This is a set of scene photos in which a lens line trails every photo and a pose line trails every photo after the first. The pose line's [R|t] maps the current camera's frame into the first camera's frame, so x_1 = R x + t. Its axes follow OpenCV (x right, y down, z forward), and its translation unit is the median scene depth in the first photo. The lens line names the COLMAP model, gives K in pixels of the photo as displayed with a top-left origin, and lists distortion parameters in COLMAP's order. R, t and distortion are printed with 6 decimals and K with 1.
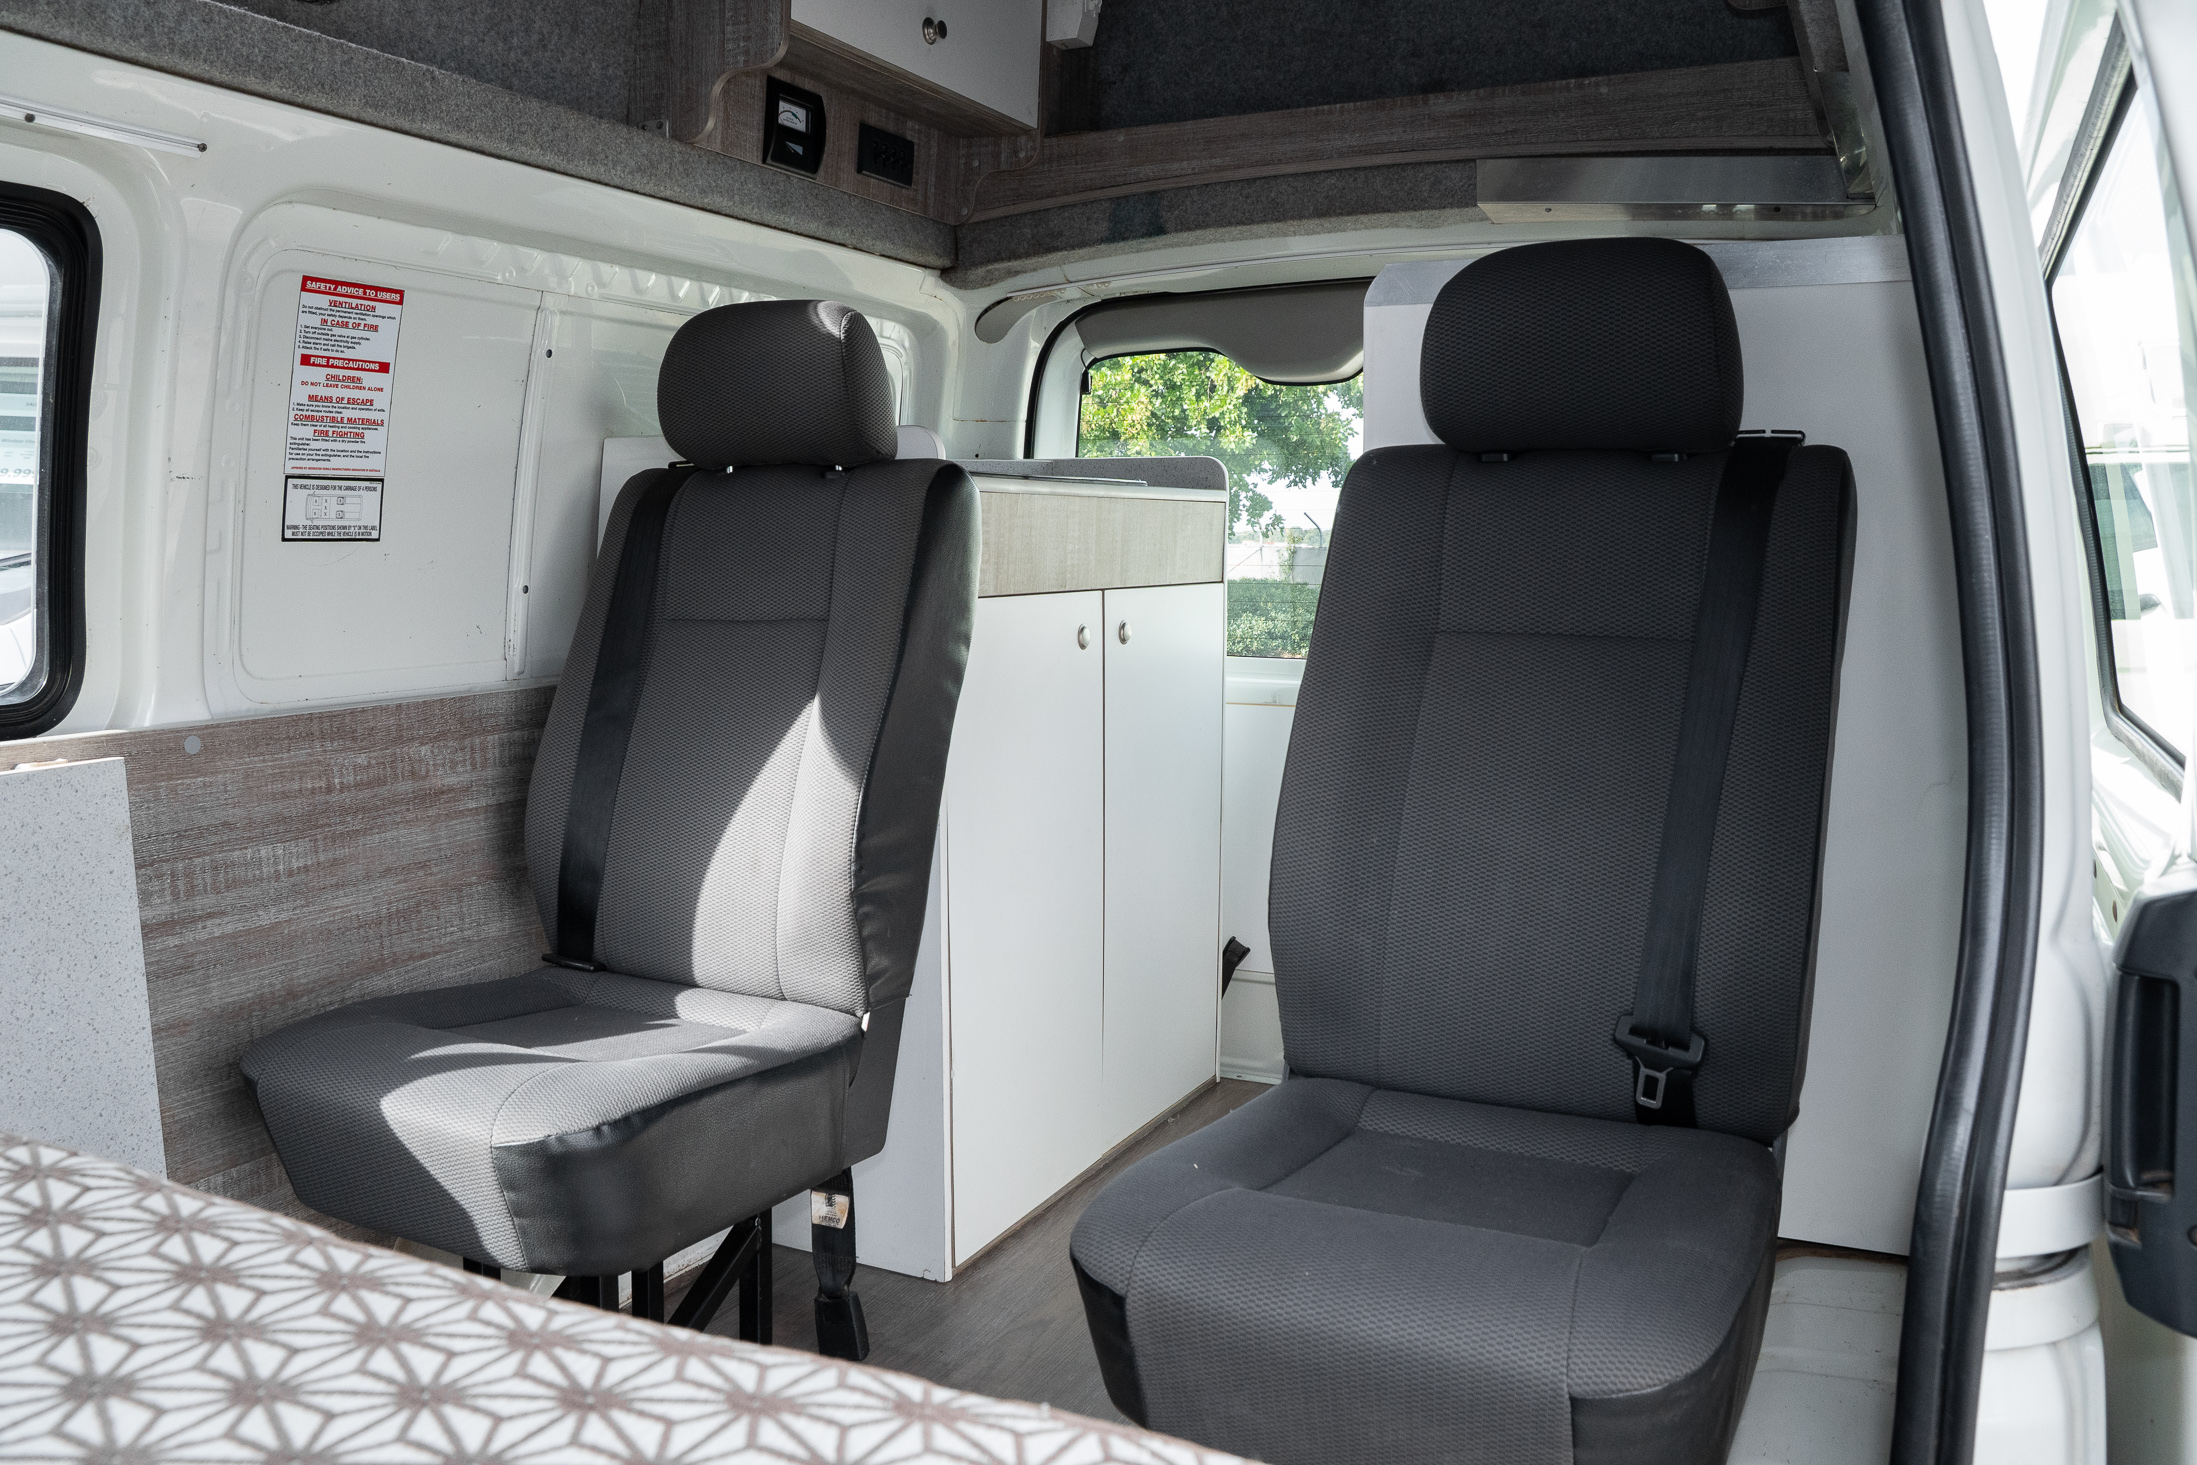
lens RADIAL K [[1715.4, 0, 1109.8], [0, 1715.4, 731.1], [0, 0, 1]] dist [-0.126274, 0.077901]
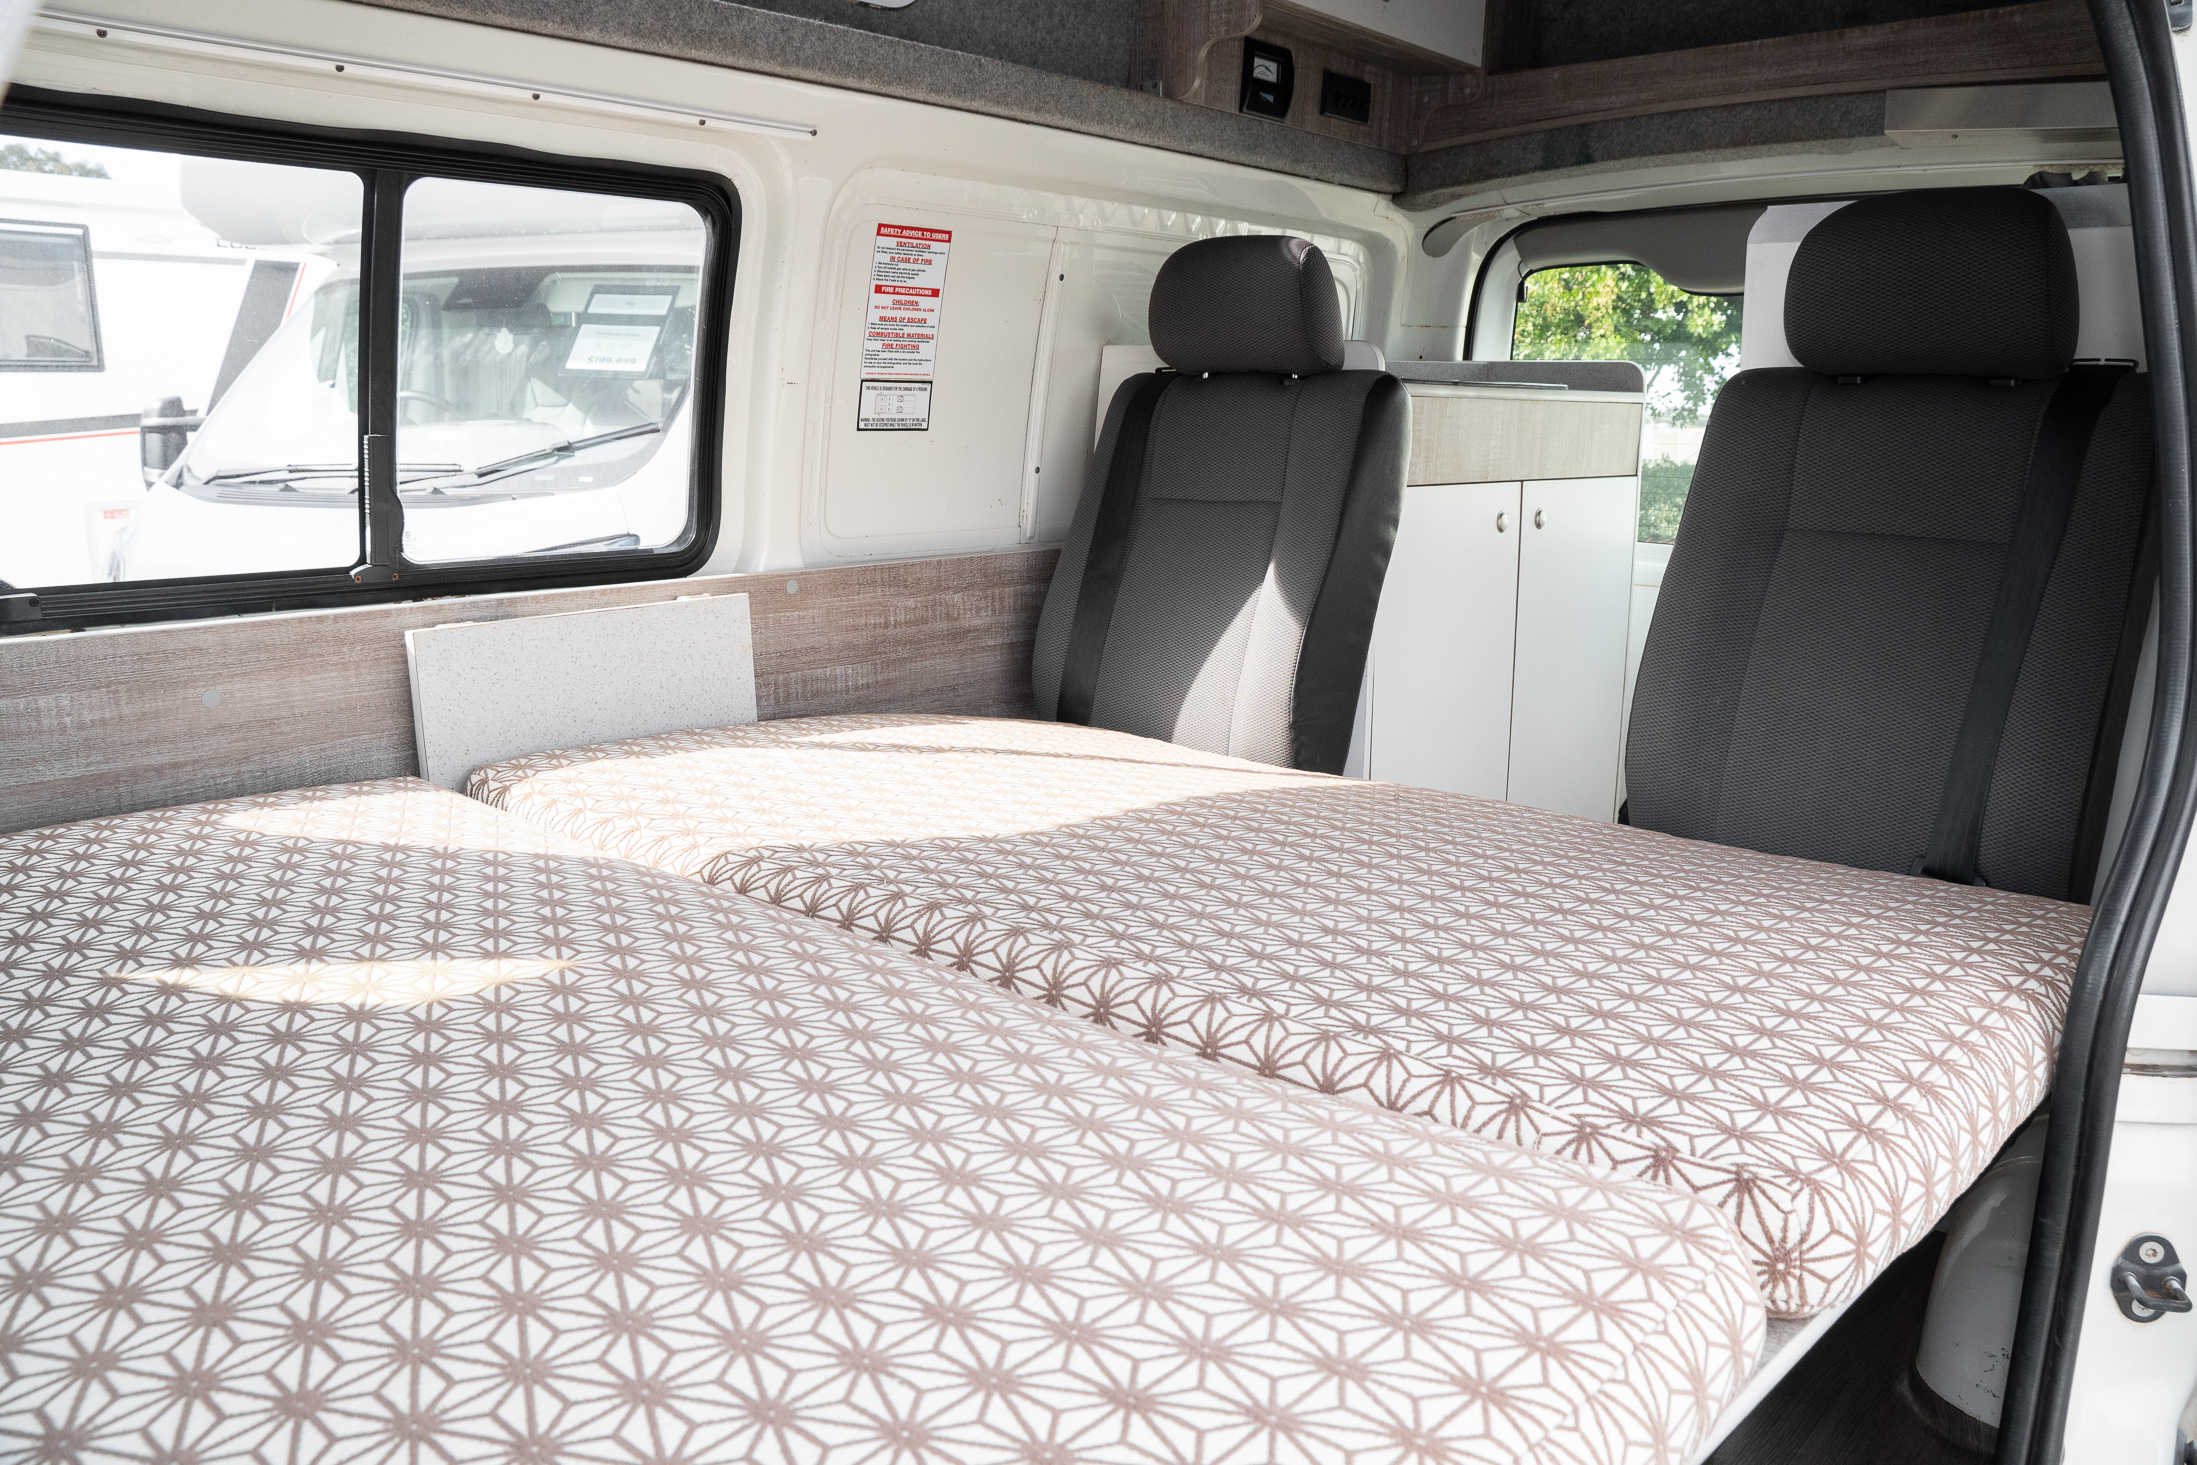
lens RADIAL K [[1715.4, 0, 1110.2], [0, 1715.4, 728.3], [0, 0, 1]] dist [-0.126274, 0.077901]
pose [[0.963463, 0.055940, -0.261934, 0.045981], [-0.036722, 0.996300, 0.077703, 0.005061], [0.265311, -0.065245, 0.961953, -0.214730]]
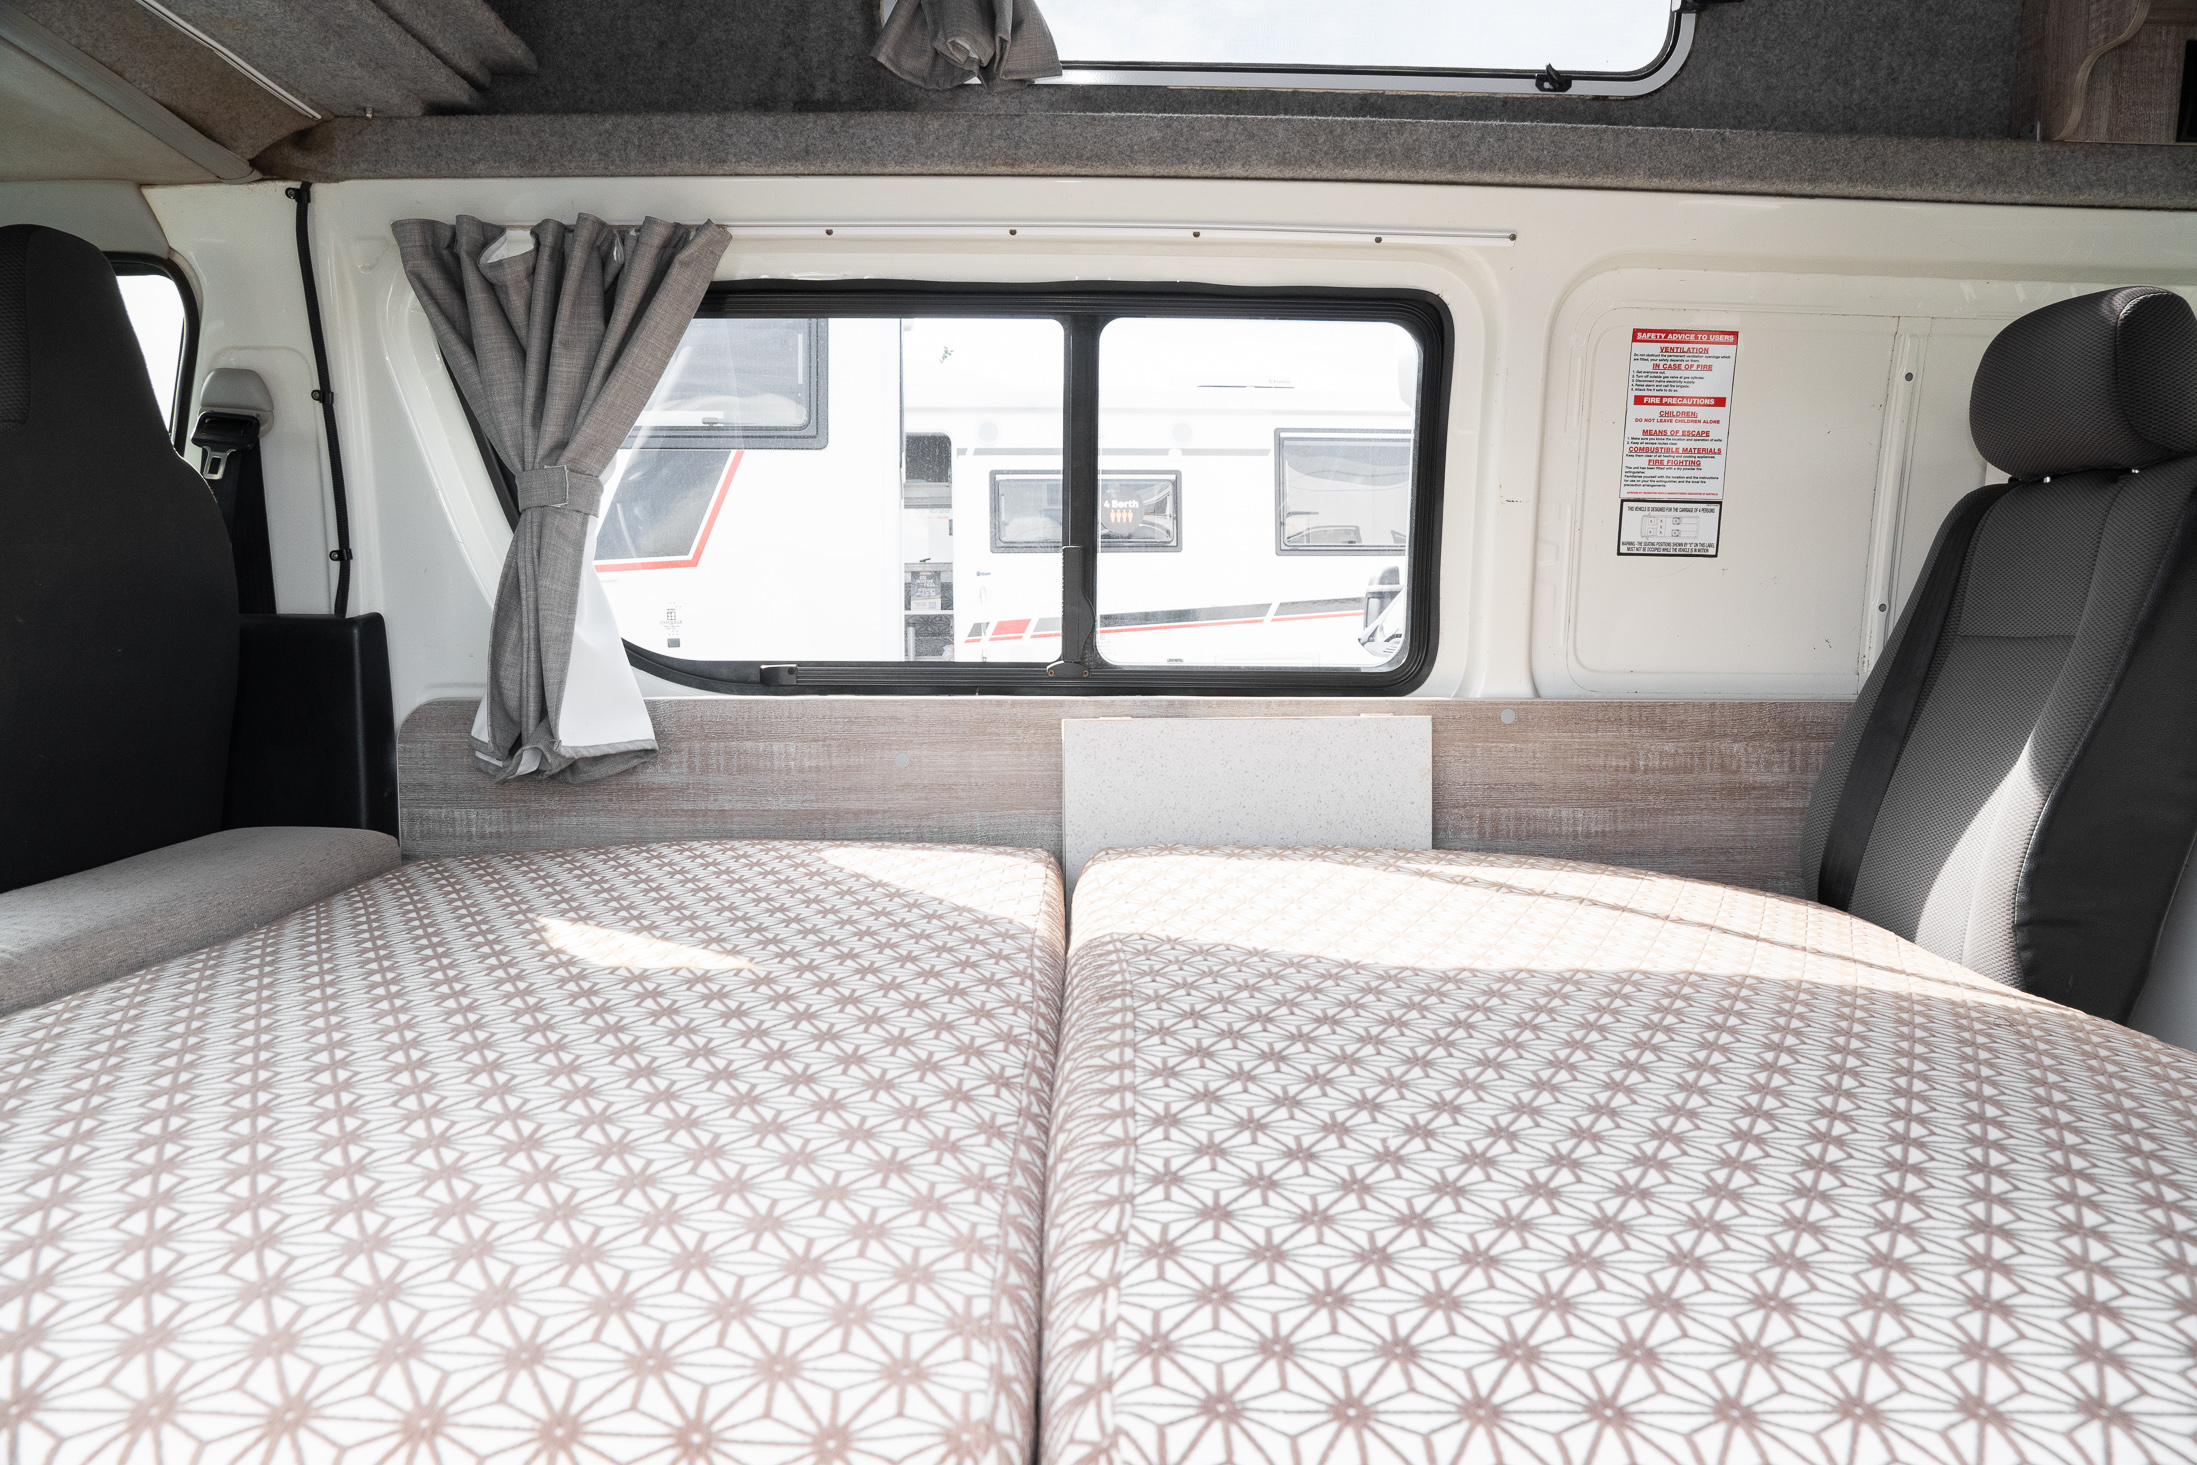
lens RADIAL K [[1715.4, 0, 1109.6], [0, 1715.4, 746.8], [0, 0, 1]] dist [-0.126274, 0.077901]
pose [[0.455160, 0.073148, -0.887400, 0.390386], [-0.102779, 0.994274, 0.029240, 0.021253], [0.884458, 0.077897, 0.460072, 0.134721]]
